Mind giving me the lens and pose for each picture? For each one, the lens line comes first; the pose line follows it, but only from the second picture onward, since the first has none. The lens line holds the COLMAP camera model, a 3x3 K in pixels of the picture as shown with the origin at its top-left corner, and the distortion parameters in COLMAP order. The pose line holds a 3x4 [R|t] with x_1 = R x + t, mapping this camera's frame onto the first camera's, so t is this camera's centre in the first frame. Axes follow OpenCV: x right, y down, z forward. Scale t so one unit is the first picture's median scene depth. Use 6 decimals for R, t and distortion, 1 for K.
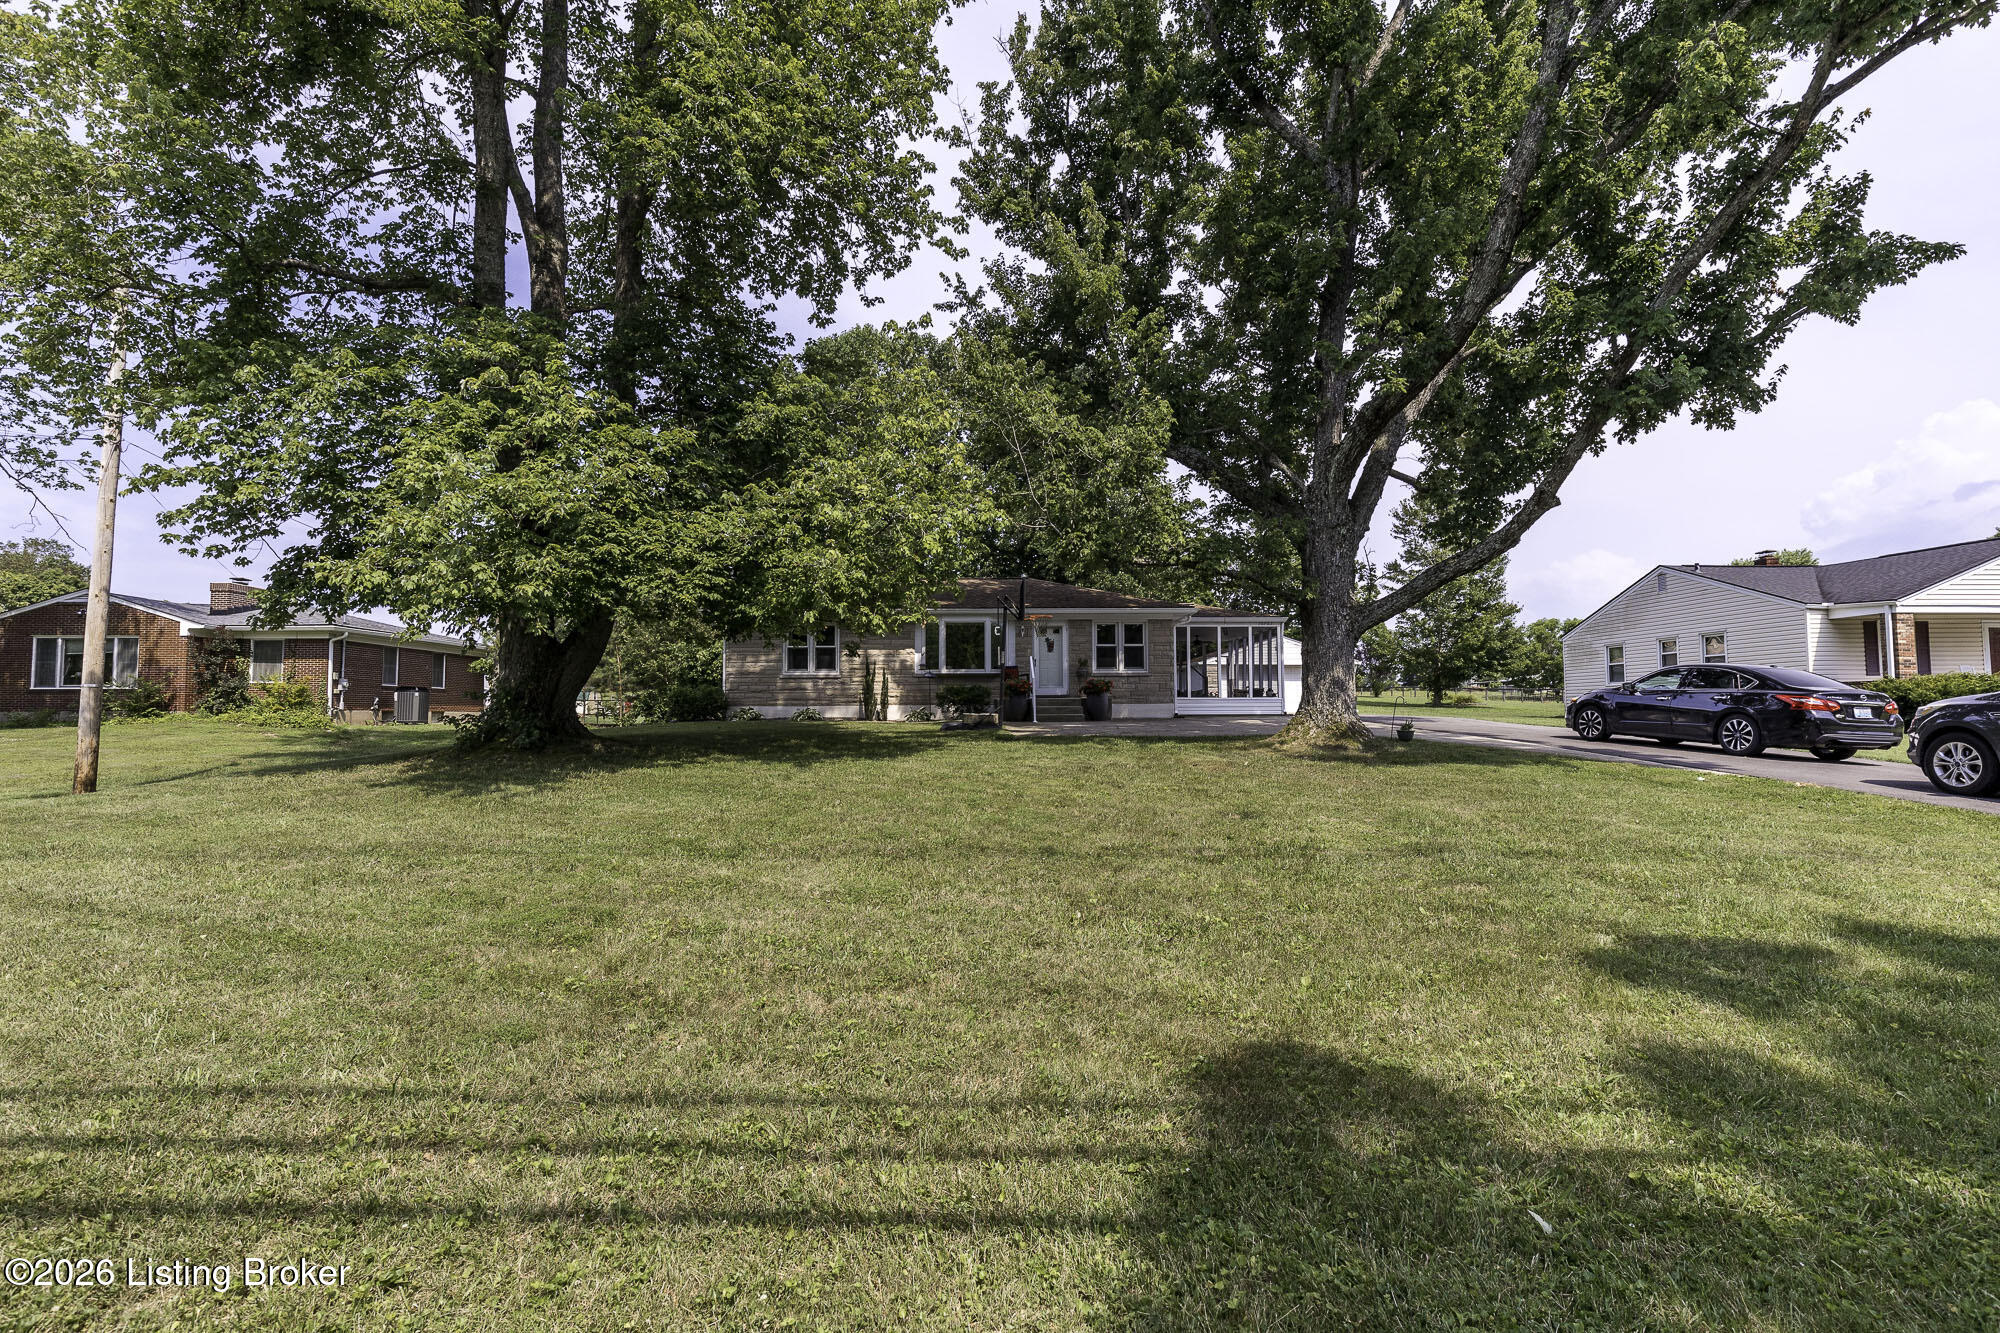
lens RADIAL K [[912.9, 0, 996.1], [0, 912.9, 673.3], [0, 0, 1]] dist [0.006219, 0.000228]
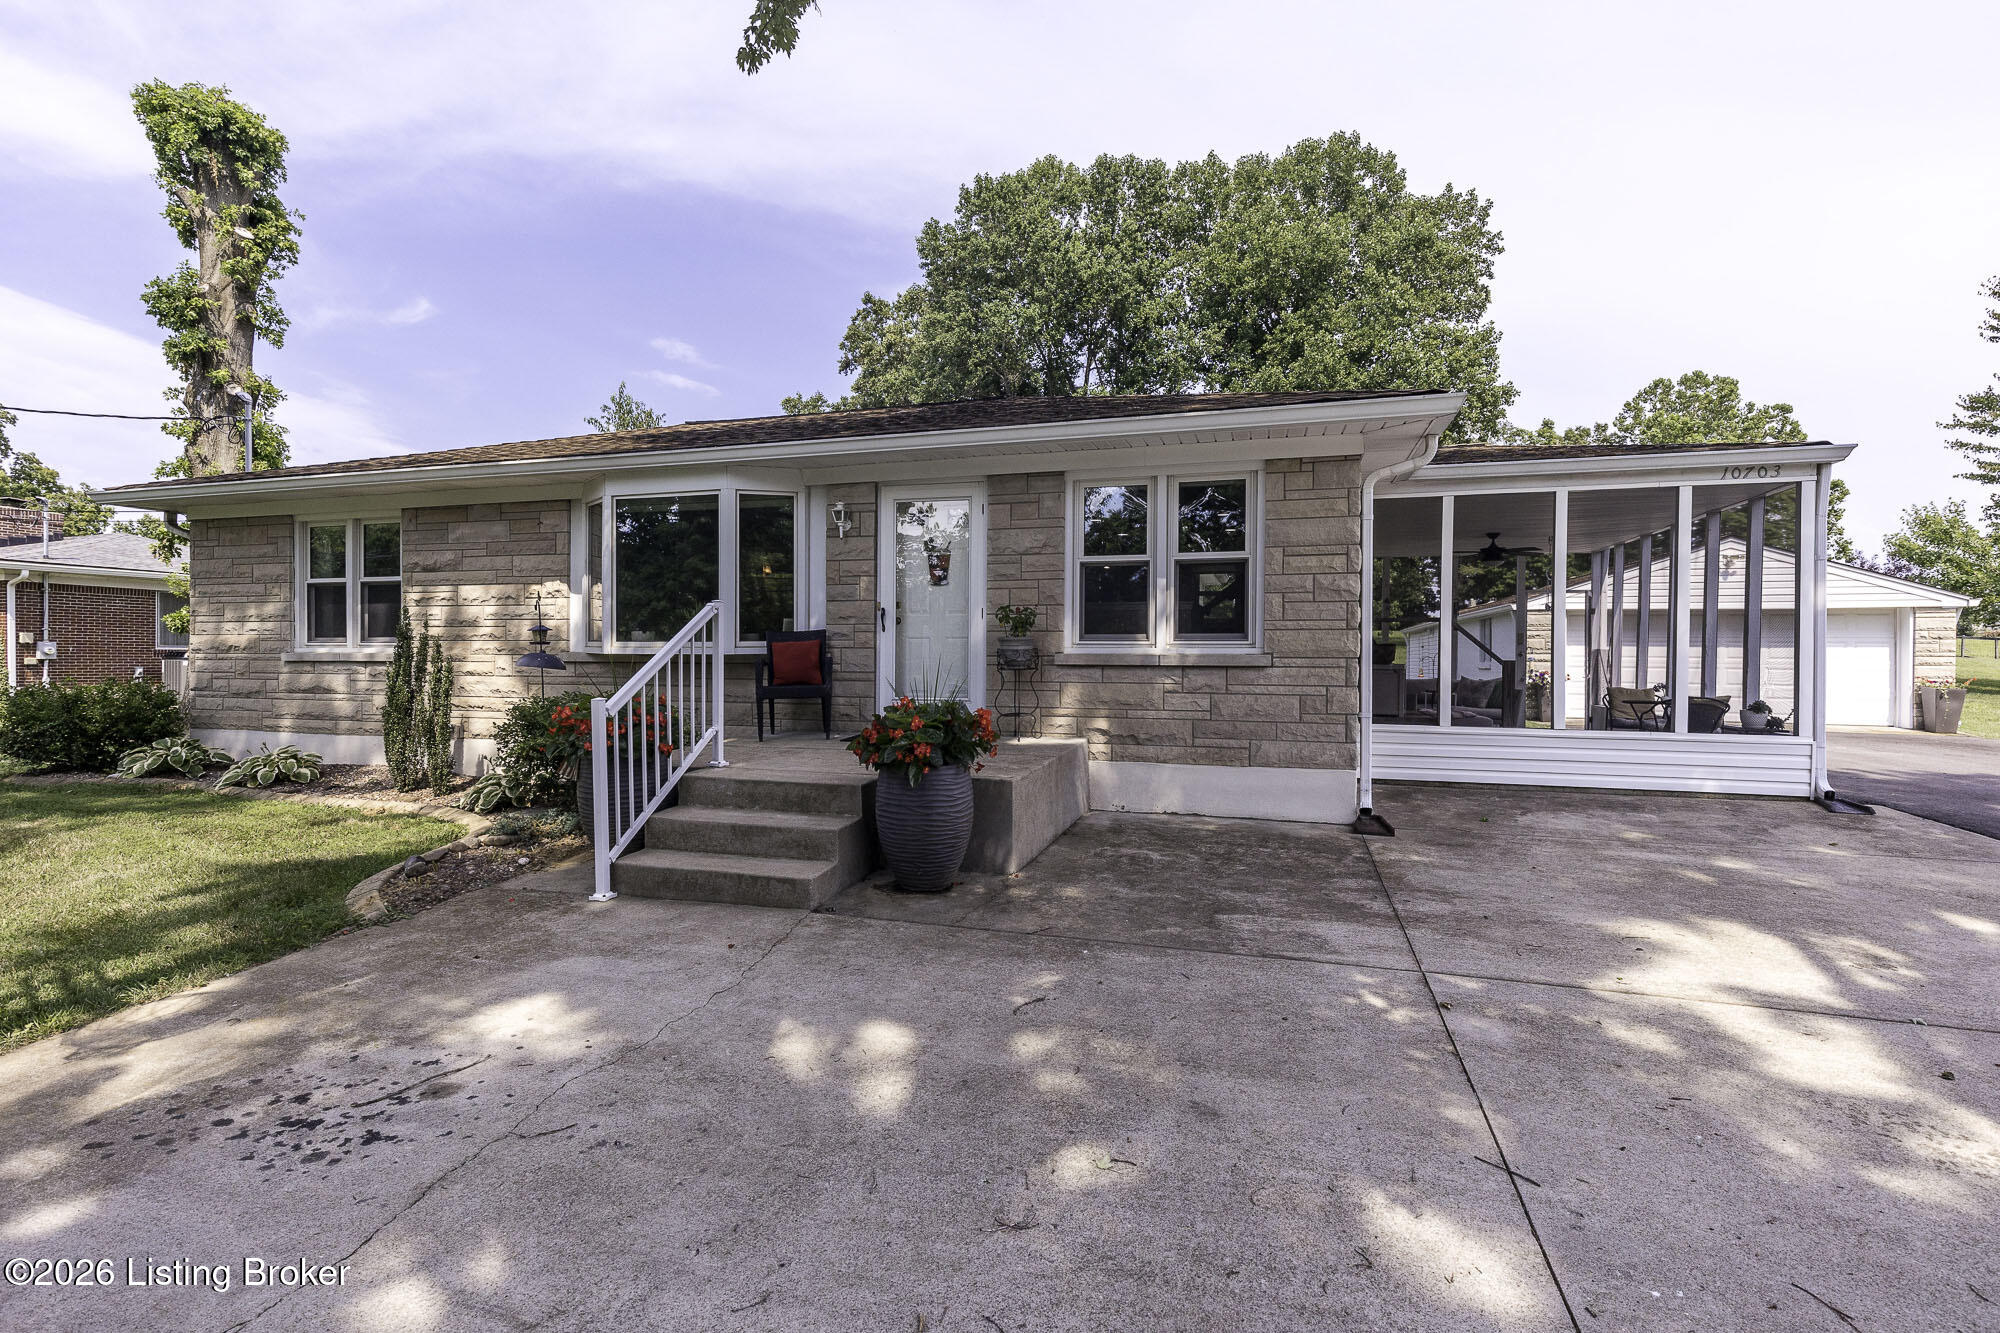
lens RADIAL K [[912.9, 0, 996.1], [0, 912.9, 673.3], [0, 0, 1]] dist [0.006219, 0.000228]
pose [[0.949867, 0.015454, -0.312272, 0.177360], [0.005343, 0.997829, 0.065634, -0.013657], [0.312608, -0.064012, 0.947723, 0.715838]]
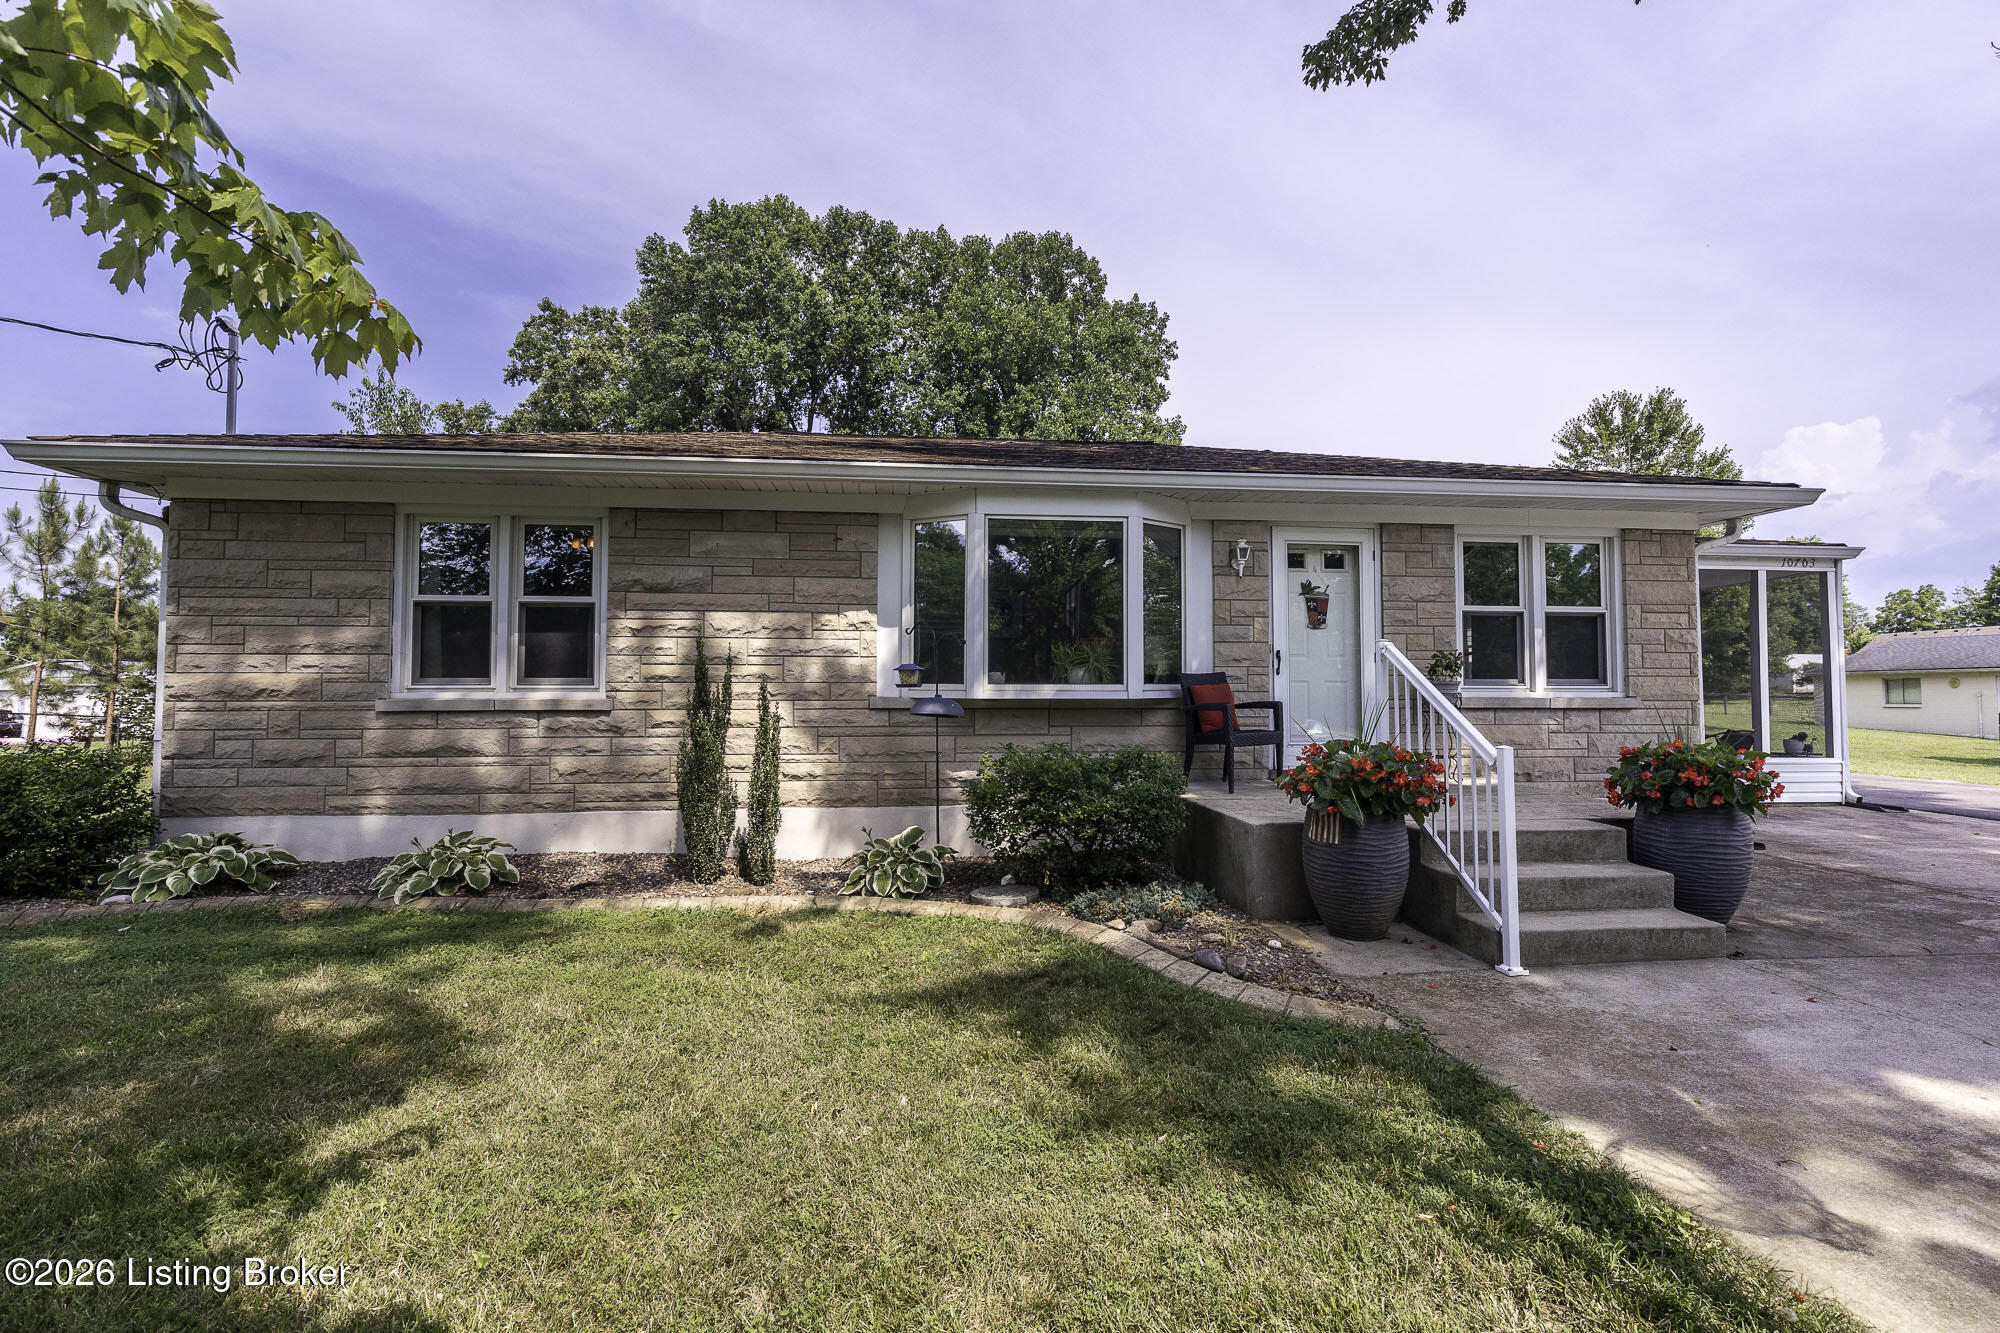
lens RADIAL K [[907.4, 0, 997.2], [0, 907.4, 676.2], [0, 0, 1]] dist [0.003458, 0.001135]
pose [[0.996433, 0.007912, 0.084017, -0.075002], [-0.009356, 0.999815, 0.016803, -0.011415], [-0.083868, -0.017529, 0.996323, 0.709353]]
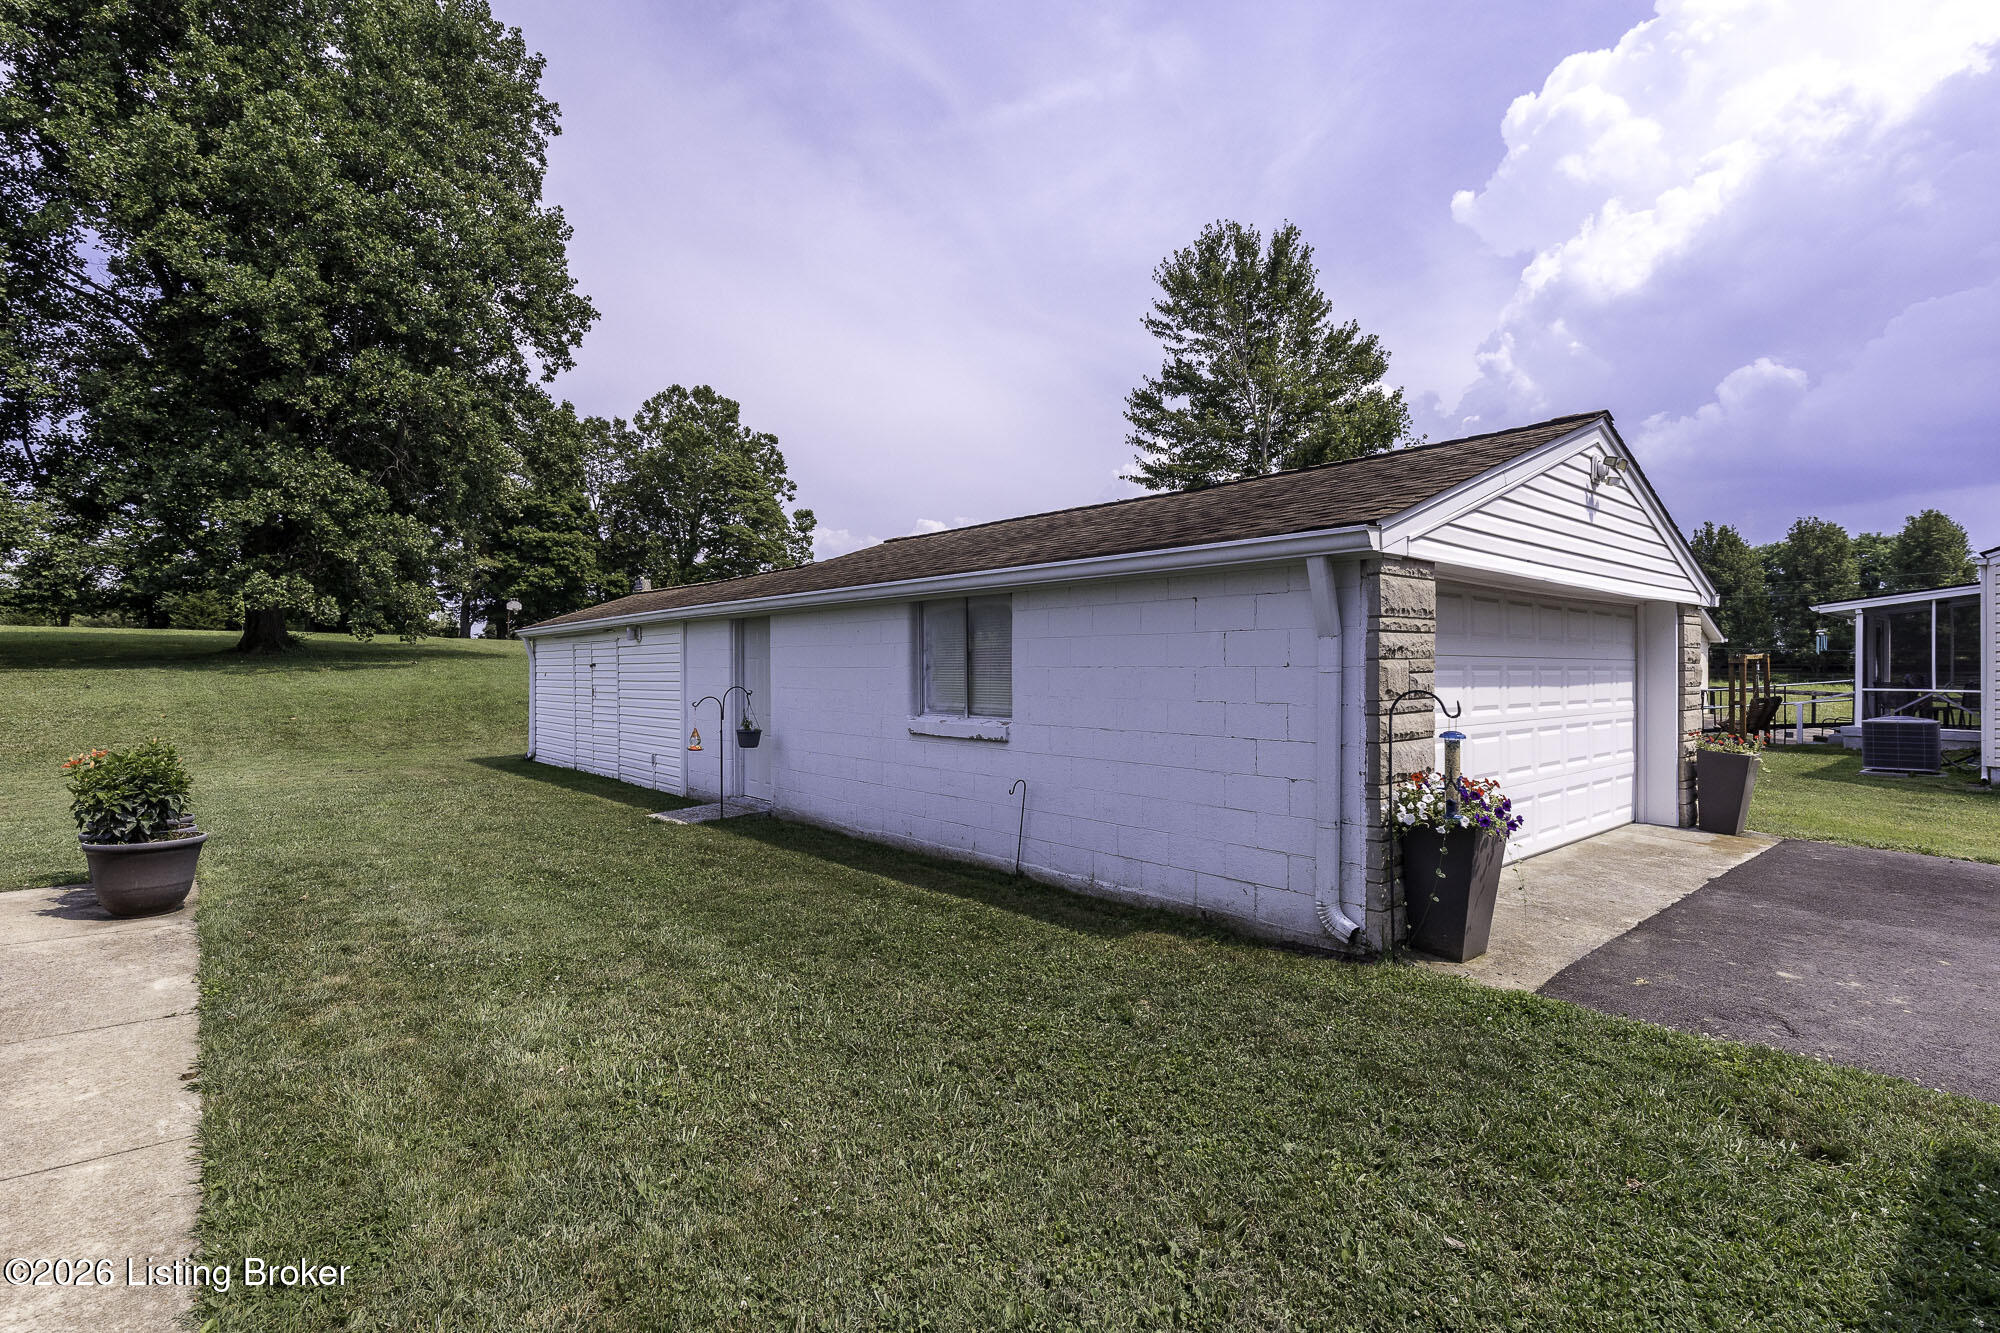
lens RADIAL K [[934.9, 0, 1007.7], [0, 934.9, 667.3], [0, 0, 1]] dist [0.001109, -0.000992]
pose [[0.763360, -0.001596, 0.645971, 0.157118], [-0.029134, 0.998894, 0.036896, 0.003465], [-0.645316, -0.046985, 0.762470, 1.363535]]
